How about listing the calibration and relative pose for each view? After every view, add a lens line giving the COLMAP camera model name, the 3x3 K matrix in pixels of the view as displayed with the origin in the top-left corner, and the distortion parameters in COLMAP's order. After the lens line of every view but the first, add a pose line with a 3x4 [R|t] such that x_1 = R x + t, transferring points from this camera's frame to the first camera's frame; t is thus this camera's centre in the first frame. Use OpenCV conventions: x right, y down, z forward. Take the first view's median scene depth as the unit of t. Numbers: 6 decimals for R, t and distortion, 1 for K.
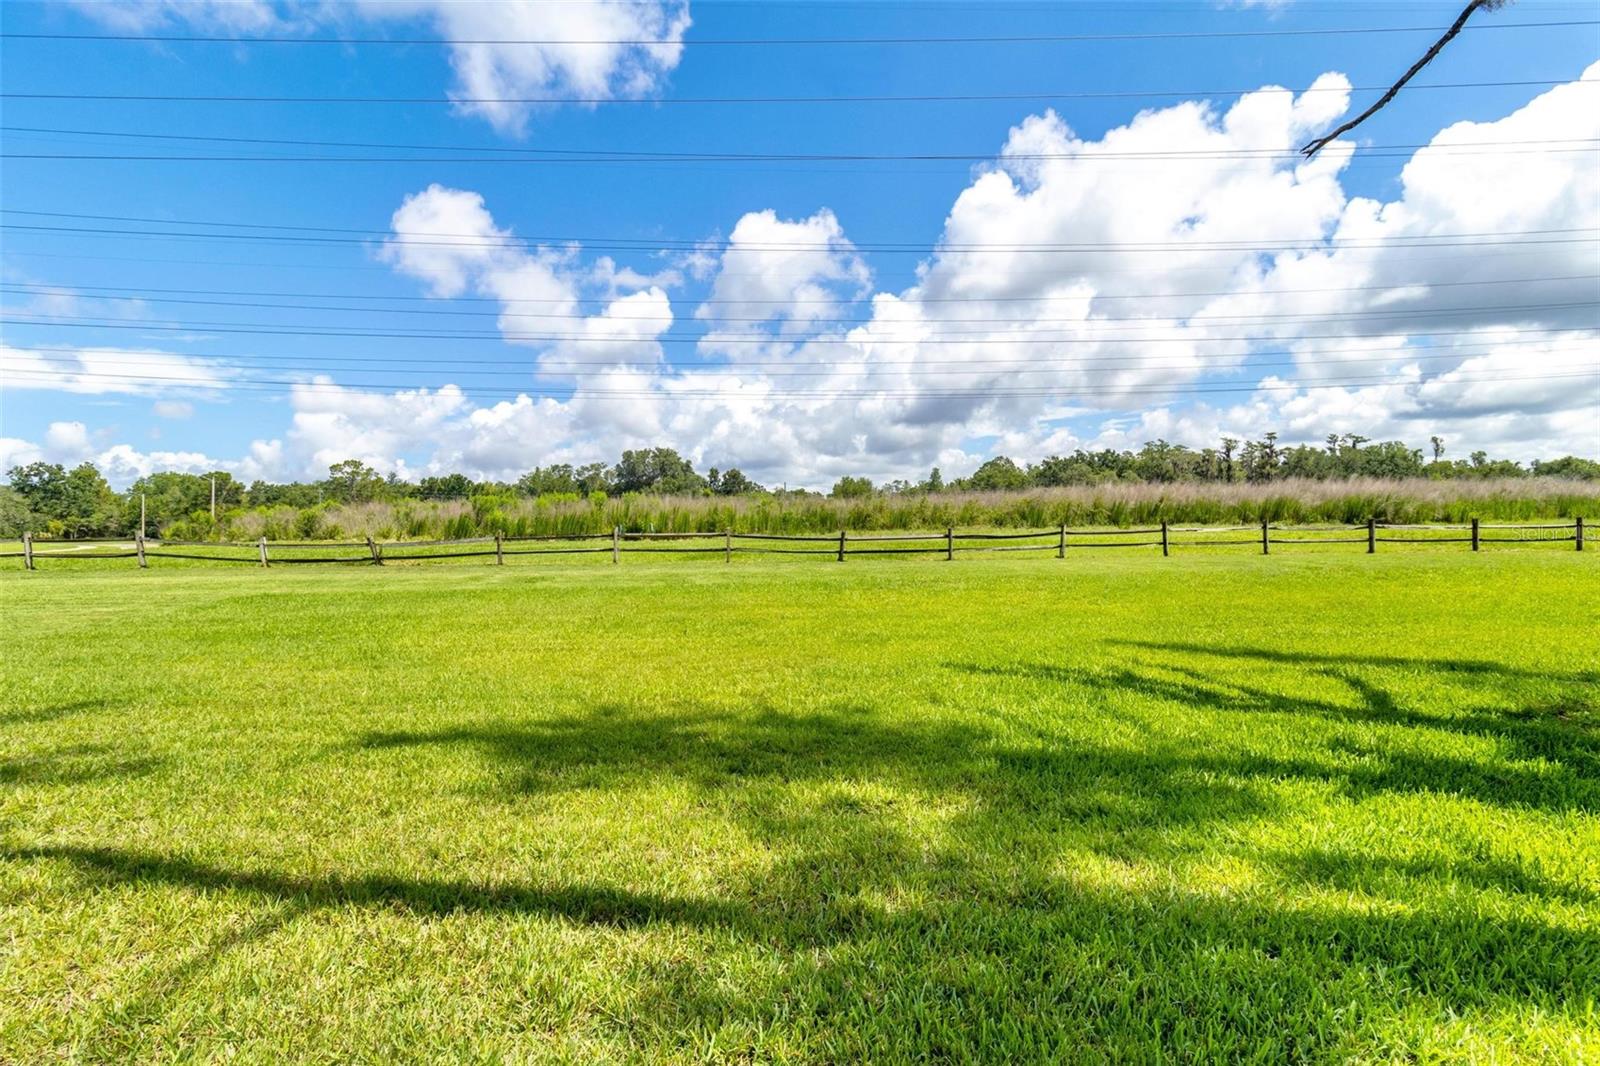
lens RADIAL K [[743.5, 0, 810.7], [0, 743.5, 541.0], [0, 0, 1]] dist [-0.000998, 0.000008]
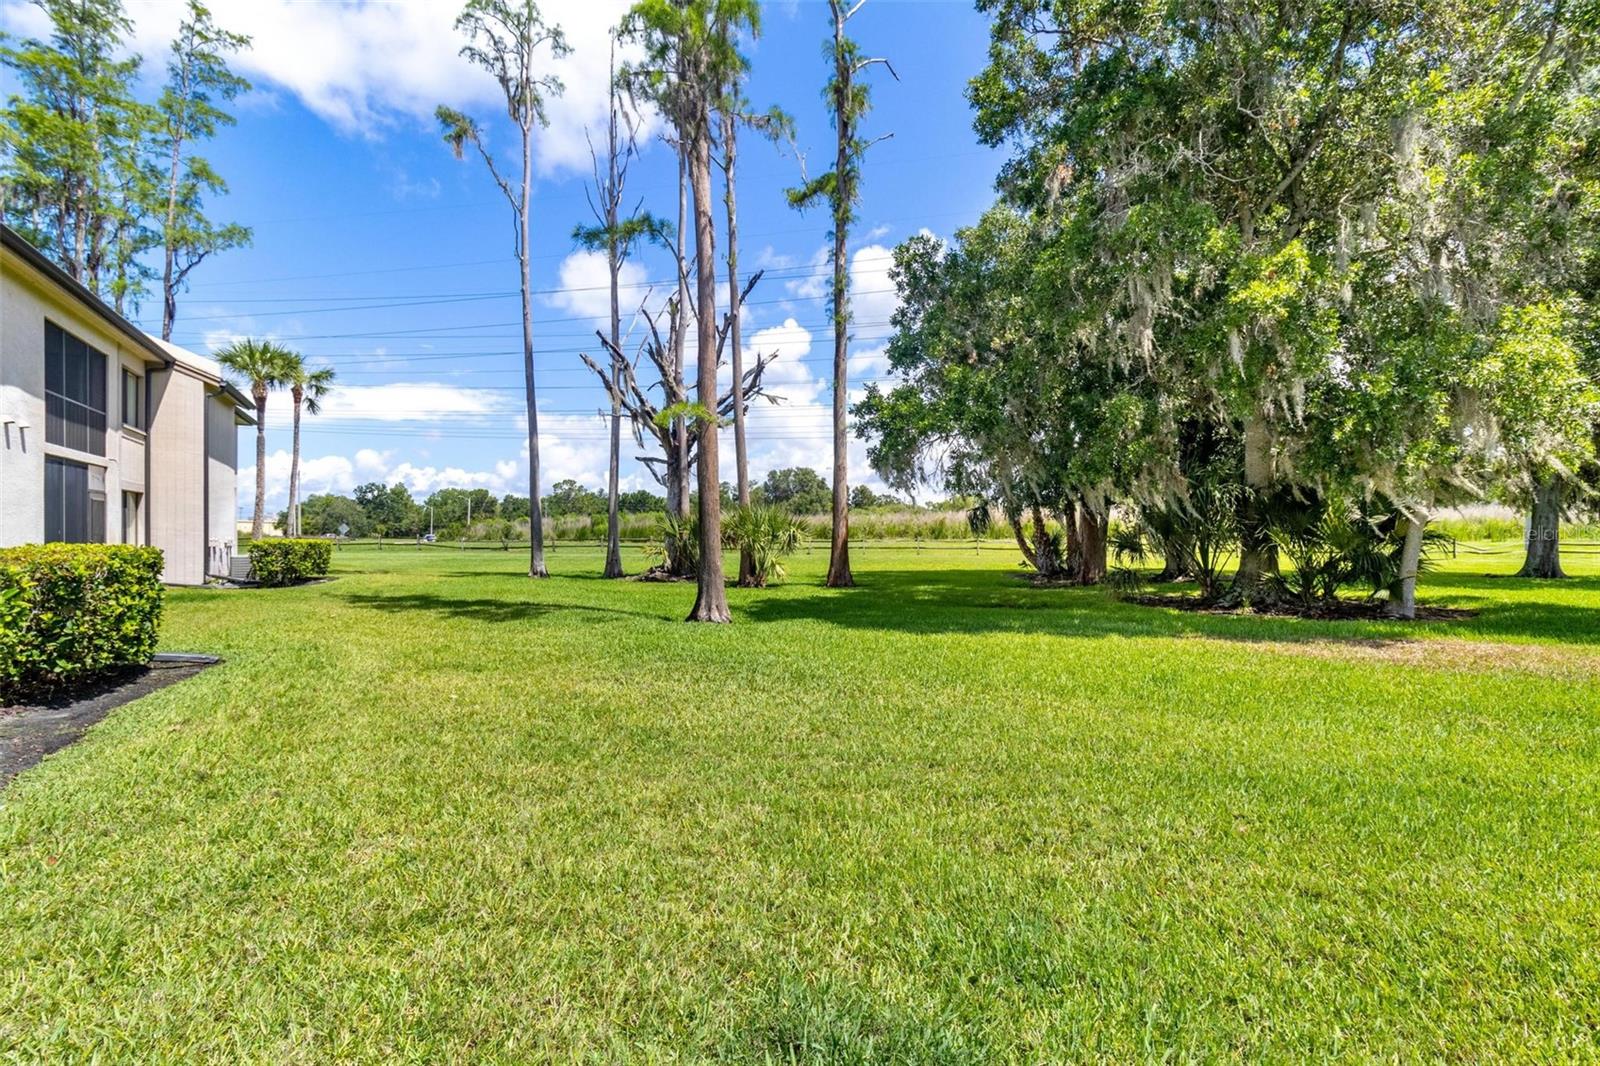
lens RADIAL K [[743.5, 0, 810.7], [0, 743.5, 541.0], [0, 0, 1]] dist [-0.000998, 0.000008]
pose [[0.964627, 0.015353, -0.263170, 0.129638], [-0.018234, 0.999798, -0.008507, 0.000790], [0.262986, 0.013005, 0.964712, -0.132956]]
